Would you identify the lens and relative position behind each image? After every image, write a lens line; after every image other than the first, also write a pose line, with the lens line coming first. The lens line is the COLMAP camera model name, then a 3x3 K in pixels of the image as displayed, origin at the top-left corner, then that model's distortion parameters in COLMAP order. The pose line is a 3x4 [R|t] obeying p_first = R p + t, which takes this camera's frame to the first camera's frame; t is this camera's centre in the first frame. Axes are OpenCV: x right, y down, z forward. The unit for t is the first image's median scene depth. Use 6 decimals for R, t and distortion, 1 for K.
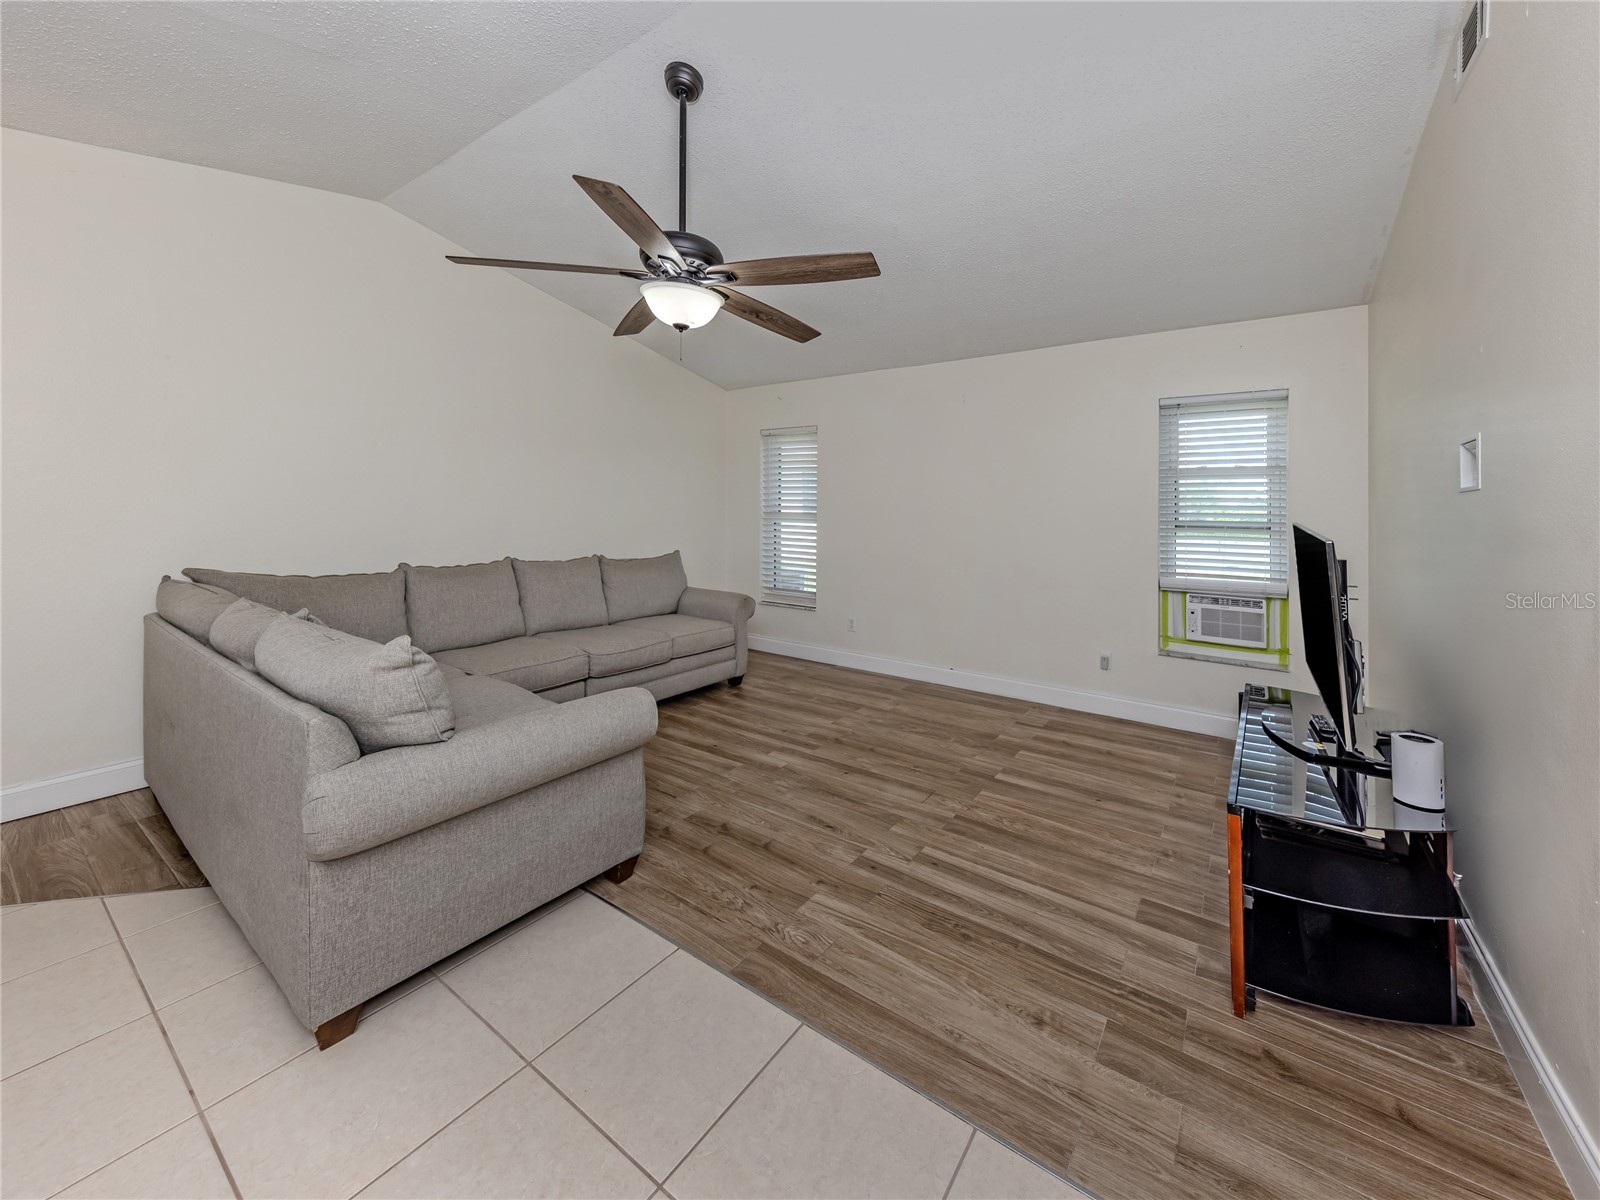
lens RADIAL K [[565.6, 0, 831.4], [0, 565.6, 504.9], [0, 0, 1]] dist [0.009352, -0.001194]
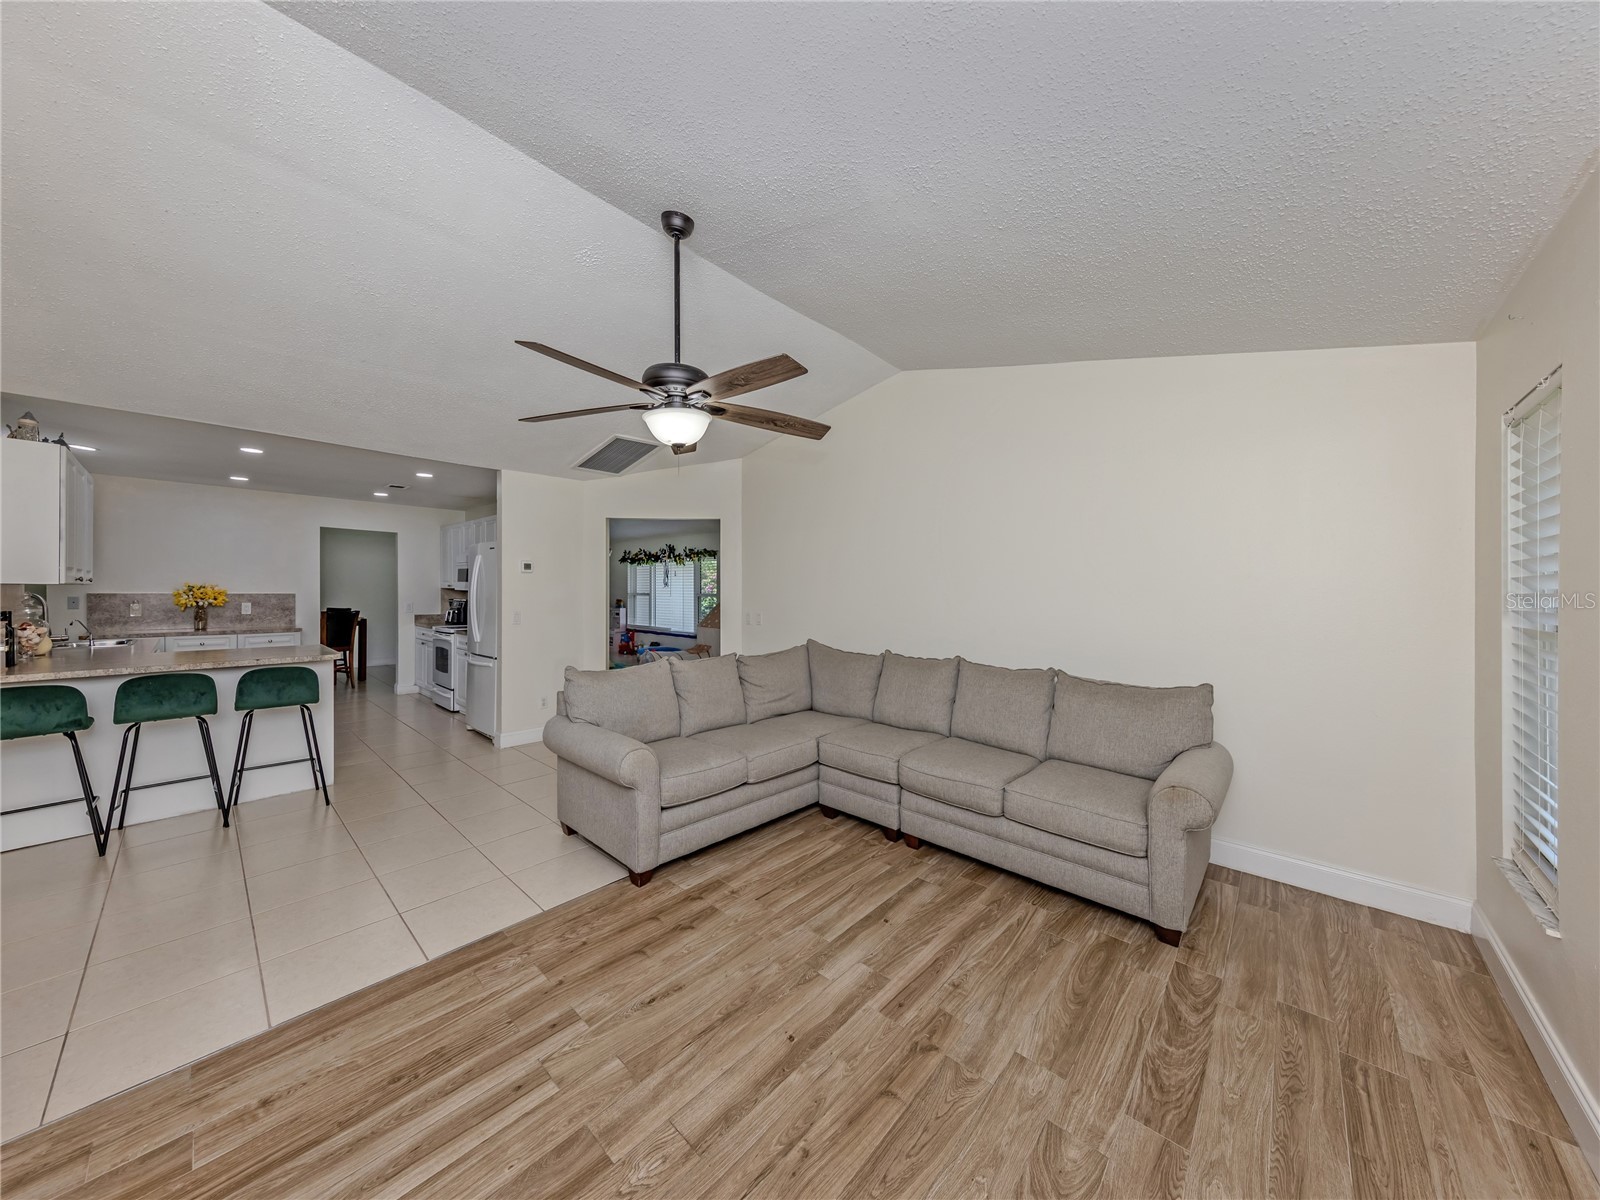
lens RADIAL K [[565.6, 0, 757.8], [0, 565.6, 596.9], [0, 0, 1]] dist [0.009352, -0.001194]
pose [[-0.152446, -0.005677, -0.988296, 0.721858], [-0.001483, 0.999984, -0.005516, -0.012490], [0.988311, 0.000625, -0.152452, 1.165399]]
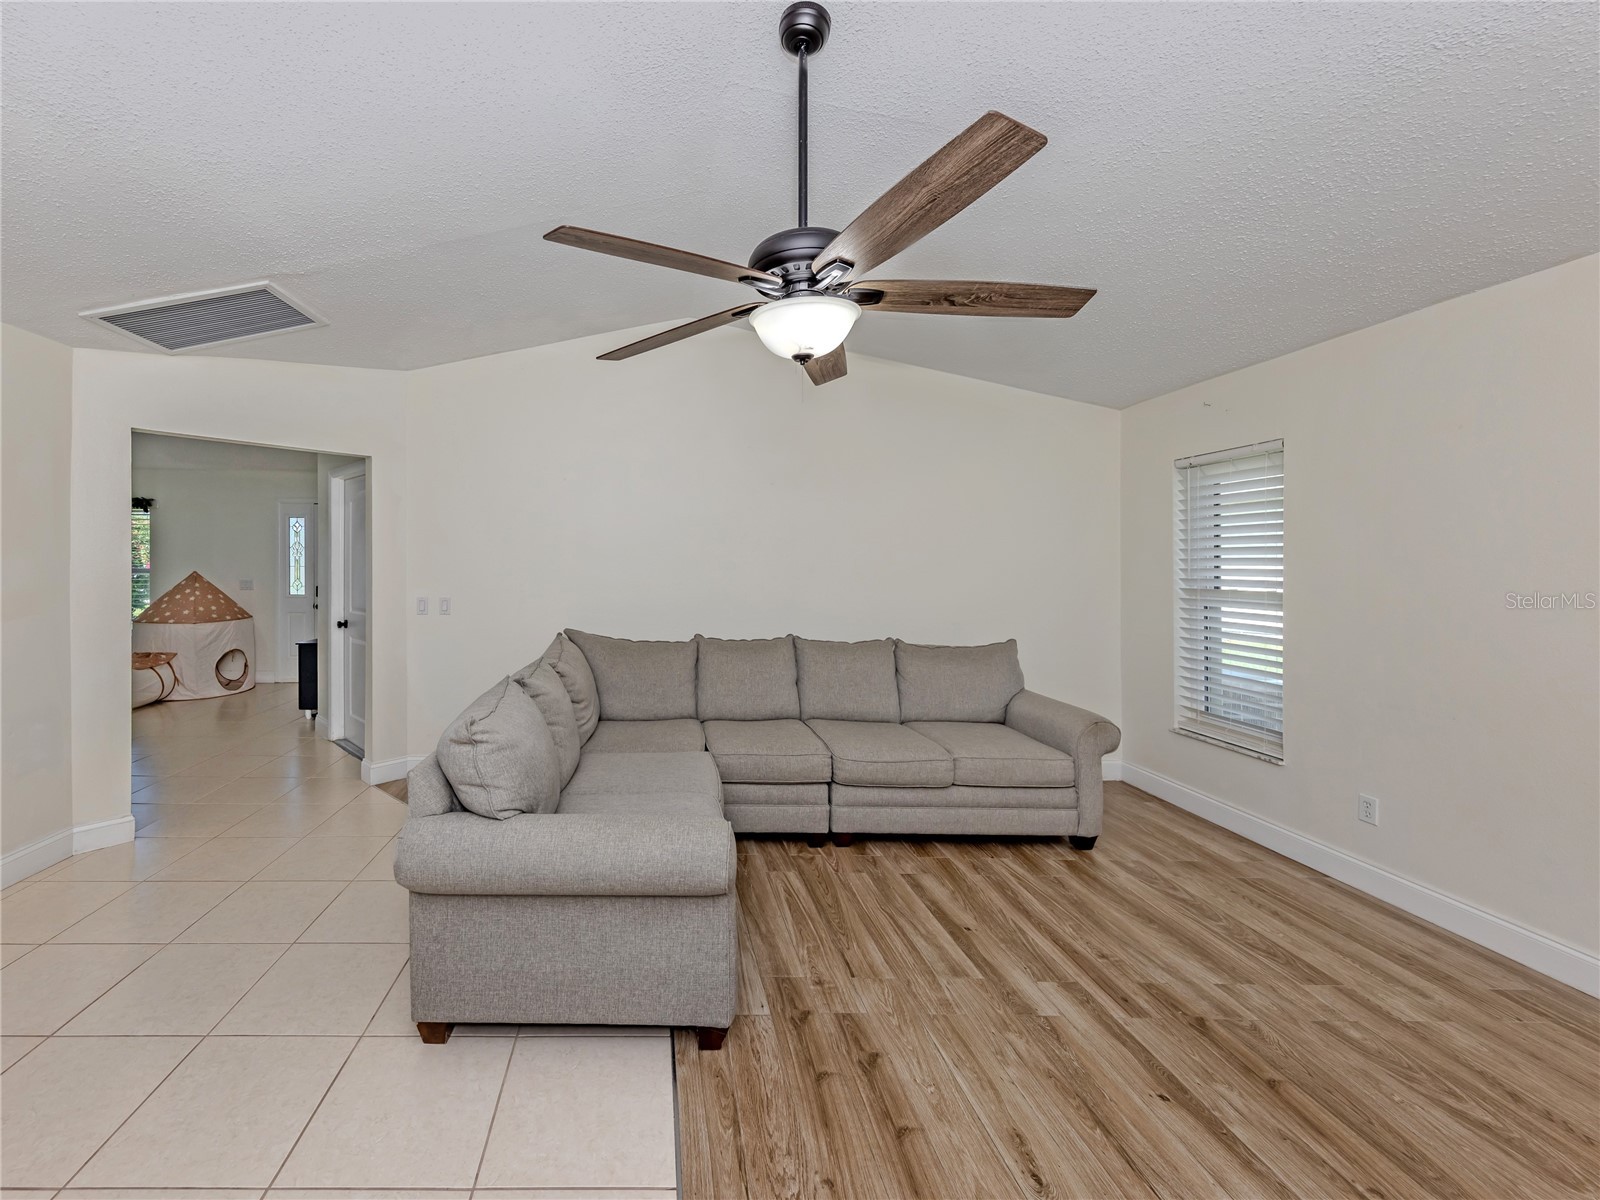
lens RADIAL K [[615.7, 0, 718.2], [0, 615.7, 568.9], [0, 0, 1]] dist [0.005151, -0.000070]
pose [[0.593803, -0.003182, -0.804604, 0.282554], [0.006957, 0.999975, 0.001180, -0.030877], [0.804581, -0.006299, 0.593810, 0.367884]]
